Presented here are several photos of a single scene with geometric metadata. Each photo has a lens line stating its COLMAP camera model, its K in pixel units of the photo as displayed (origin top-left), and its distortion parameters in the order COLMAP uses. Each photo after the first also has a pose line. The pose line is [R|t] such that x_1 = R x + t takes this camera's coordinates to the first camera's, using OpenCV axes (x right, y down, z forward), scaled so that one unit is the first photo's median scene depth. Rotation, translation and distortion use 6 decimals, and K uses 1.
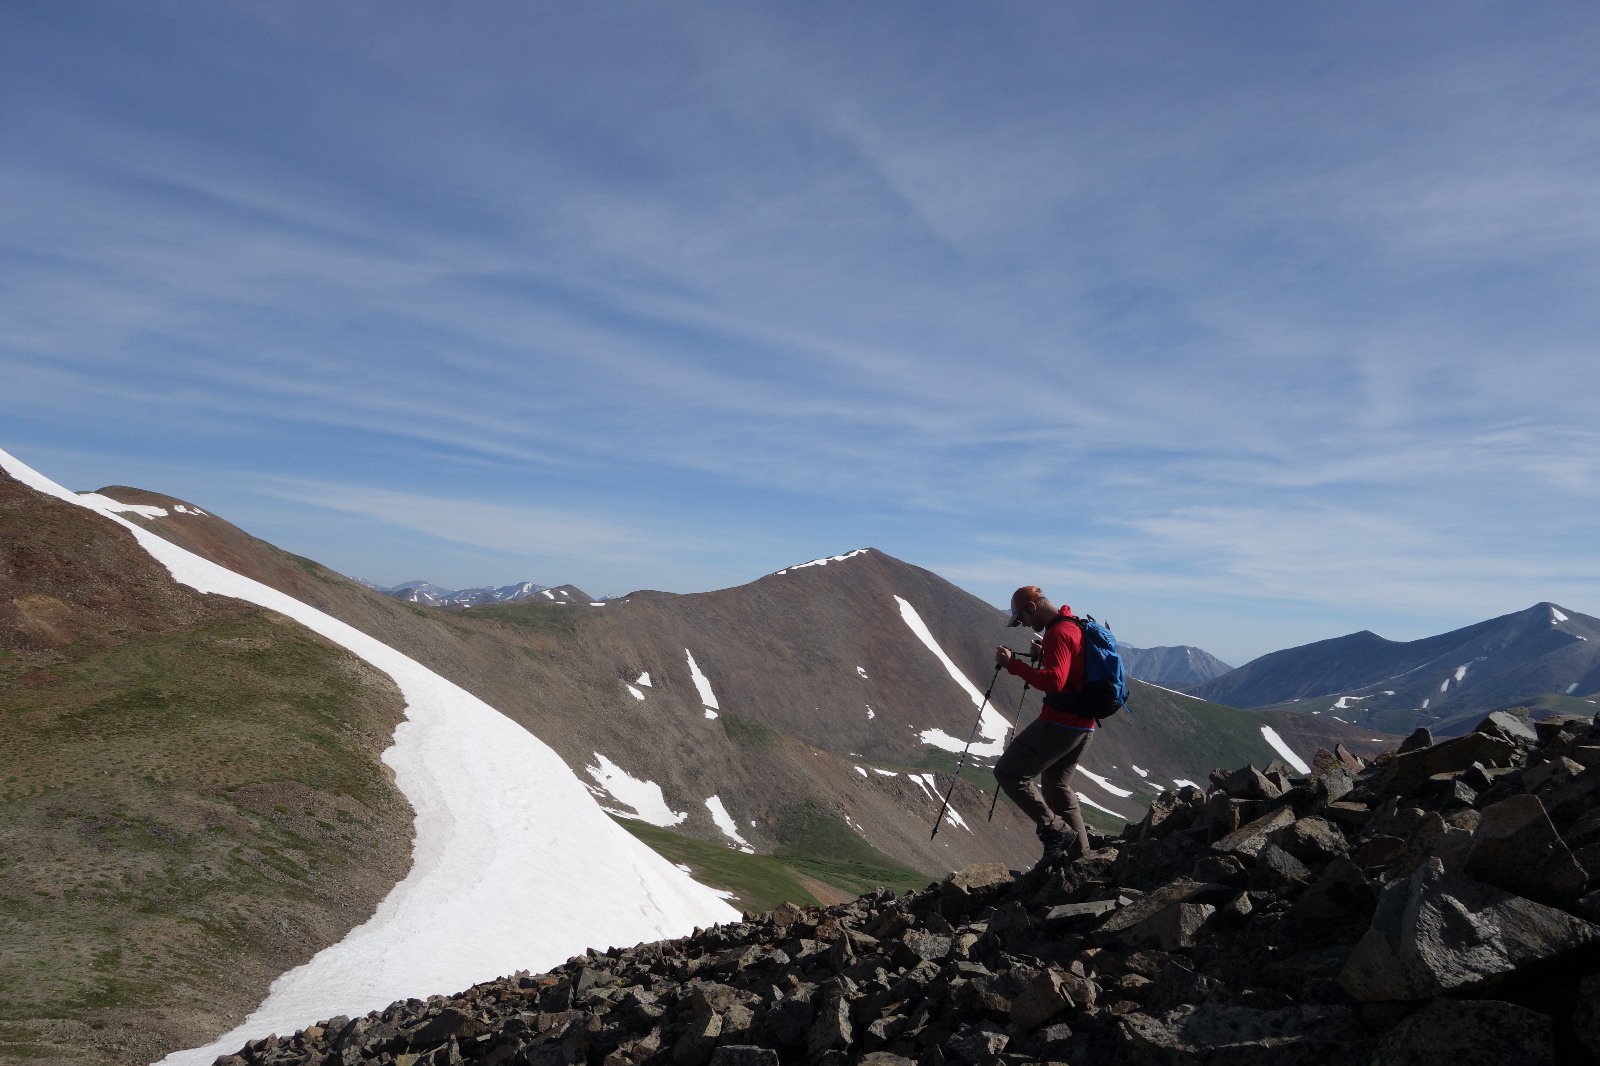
lens RADIAL K [[1288.6, 0, 801.4], [0, 1288.6, 533.9], [0, 0, 1]] dist [0.013400, 0.002561]
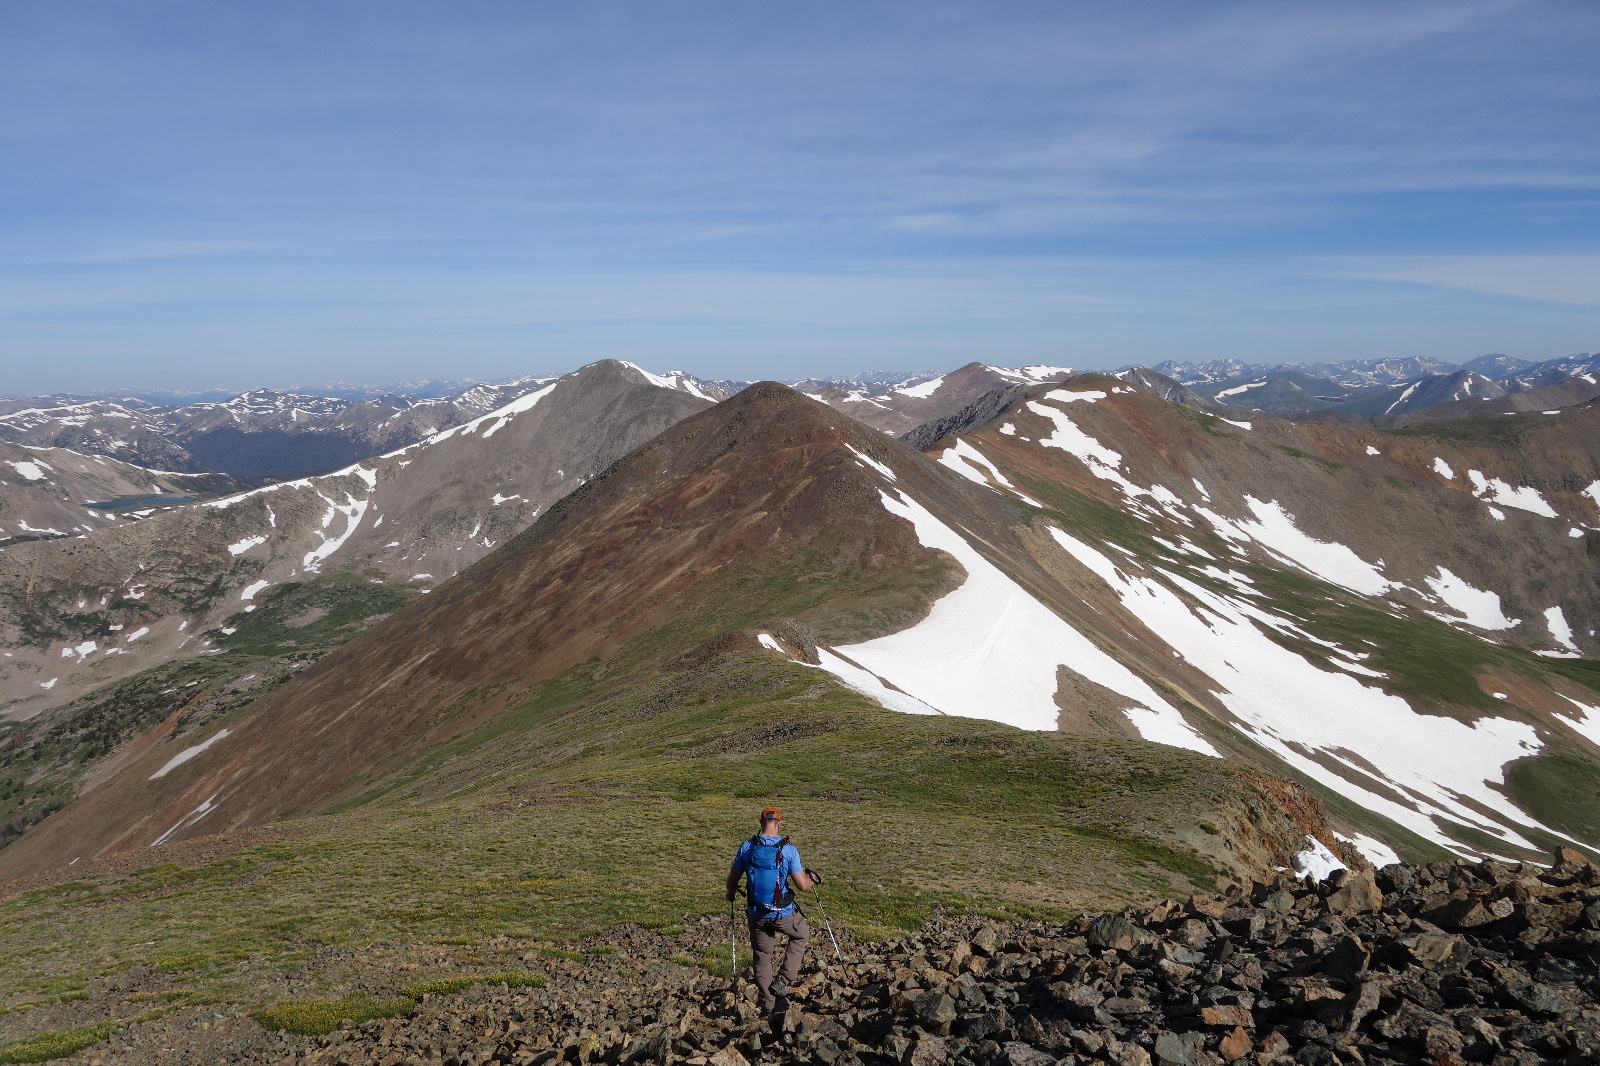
lens RADIAL K [[1288.6, 0, 800.4], [0, 1288.6, 532.8], [0, 0, 1]] dist [0.013400, 0.002561]
pose [[0.704050, 0.014452, -0.710003, 0.265822], [0.103881, 0.986942, 0.123099, -0.068613], [0.702511, -0.160424, 0.693356, -0.241348]]
